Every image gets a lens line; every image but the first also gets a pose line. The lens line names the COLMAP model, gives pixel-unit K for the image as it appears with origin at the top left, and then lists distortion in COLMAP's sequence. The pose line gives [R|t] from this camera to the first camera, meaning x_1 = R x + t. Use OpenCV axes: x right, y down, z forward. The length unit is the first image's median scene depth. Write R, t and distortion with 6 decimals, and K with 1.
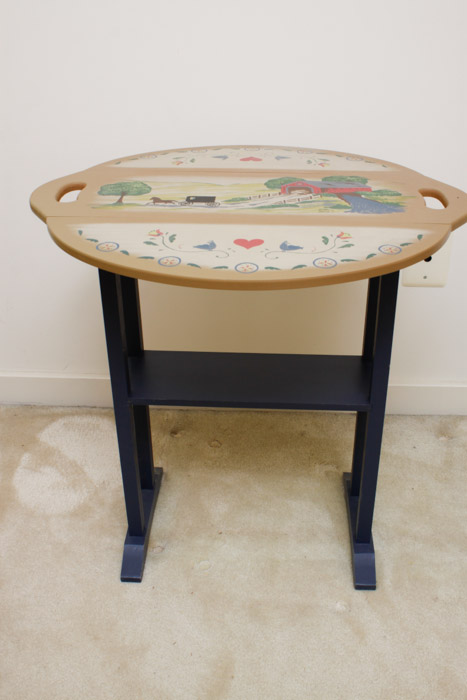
lens RADIAL K [[732.6, 0, 243.9], [0, 732.6, 357.9], [0, 0, 1]] dist [-0.102007, 0.000000]
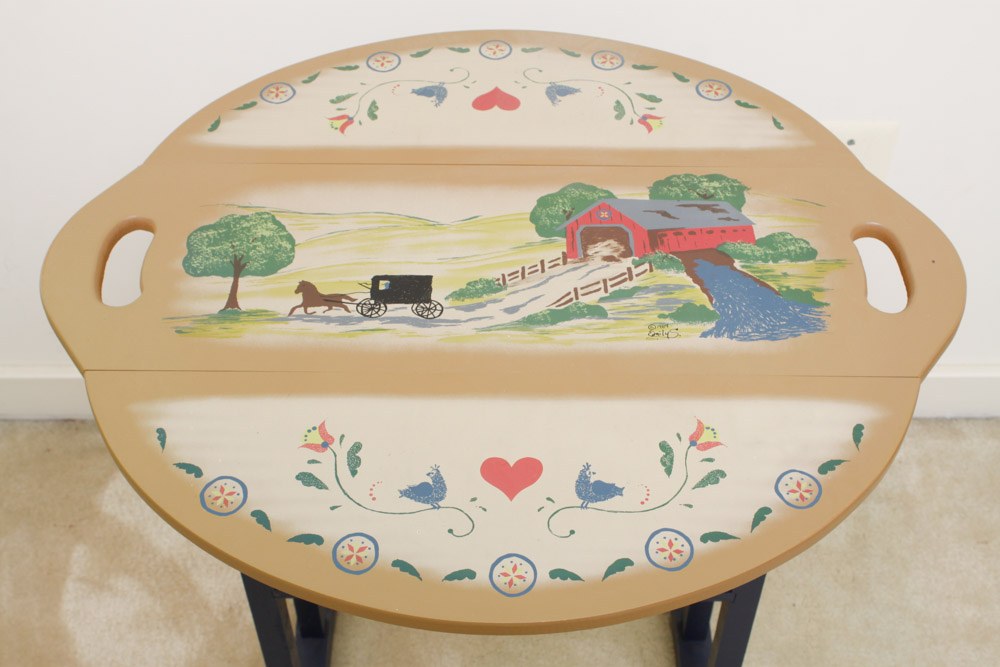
lens RADIAL K [[1325.3, 0, 492.9], [0, 1325.3, 352.0], [0, 0, 1]] dist [-0.049198, 0.000000]
pose [[0.999147, -0.031853, 0.026290, -0.019585], [0.022570, 0.954199, 0.298321, -0.364454], [-0.034589, -0.297473, 0.954103, 0.127631]]
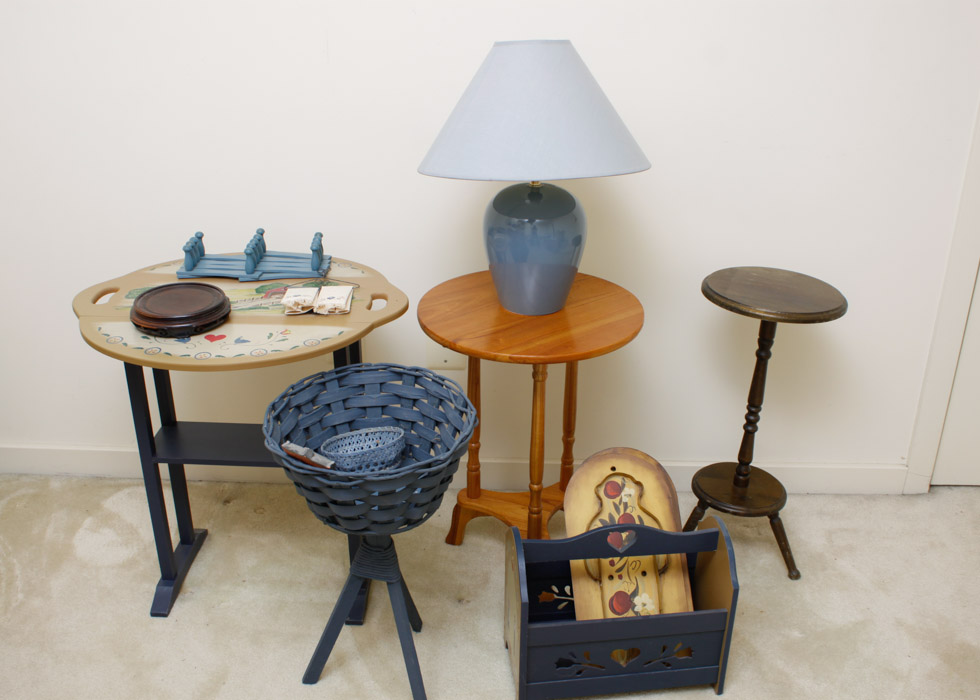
lens RADIAL K [[980.9, 0, 485.1], [0, 980.9, 383.0], [0, 0, 1]] dist [-0.085267, 0.000000]
pose [[0.999975, 0.004810, 0.005253, 0.374229], [-0.004356, 0.996518, -0.083270, 0.059783], [-0.005636, 0.083245, 0.996513, -0.621196]]
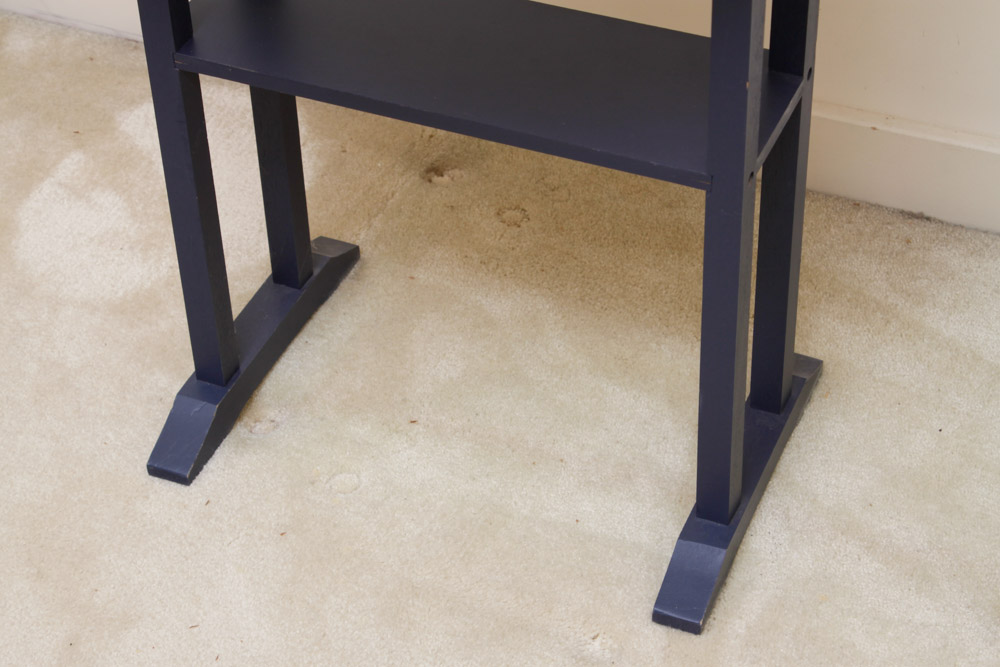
lens RADIAL K [[2204.2, 0, 499.6], [0, 2204.2, 335.7], [0, 0, 1]] dist [0.025828, 0.000000]
pose [[0.935840, 0.208531, -0.284109, 0.395446], [-0.159964, 0.969669, 0.184808, -0.050942], [0.314030, -0.127504, 0.940813, -0.173585]]
